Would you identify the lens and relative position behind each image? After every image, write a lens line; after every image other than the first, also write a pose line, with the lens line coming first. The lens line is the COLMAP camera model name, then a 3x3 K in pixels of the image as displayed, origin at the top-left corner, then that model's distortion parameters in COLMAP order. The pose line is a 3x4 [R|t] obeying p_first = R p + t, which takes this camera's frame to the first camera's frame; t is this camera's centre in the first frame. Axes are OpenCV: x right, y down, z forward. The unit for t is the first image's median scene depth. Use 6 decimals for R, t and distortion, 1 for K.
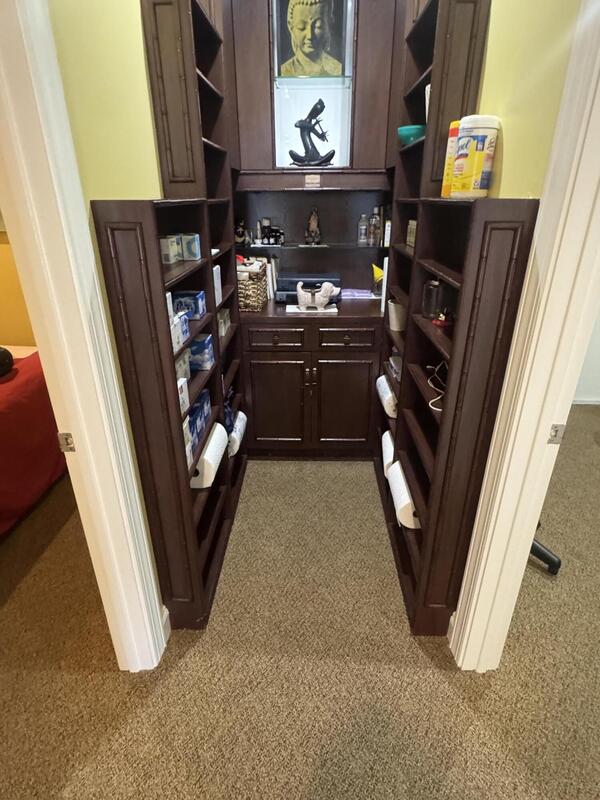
lens RADIAL K [[441.0, 0, 296.9], [0, 441.0, 397.9], [0, 0, 1]] dist [0.002752, 0.000793]
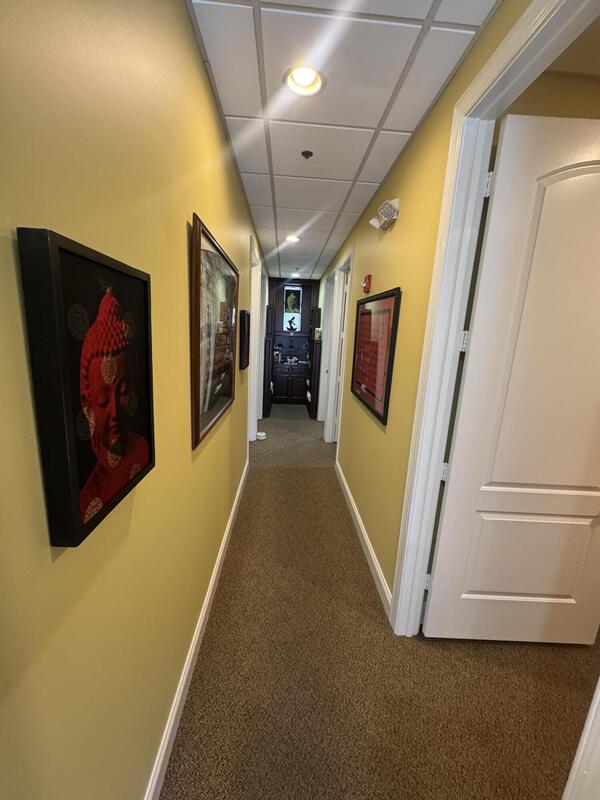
lens RADIAL K [[319.1, 0, 298.3], [0, 319.1, 400.8], [0, 0, 1]] dist [-0.001251, 0.000087]
pose [[0.997266, 0.030307, 0.067388, -0.090758], [-0.014755, 0.975323, -0.220289, 0.833961], [-0.072401, 0.218693, 0.973104, -1.895916]]
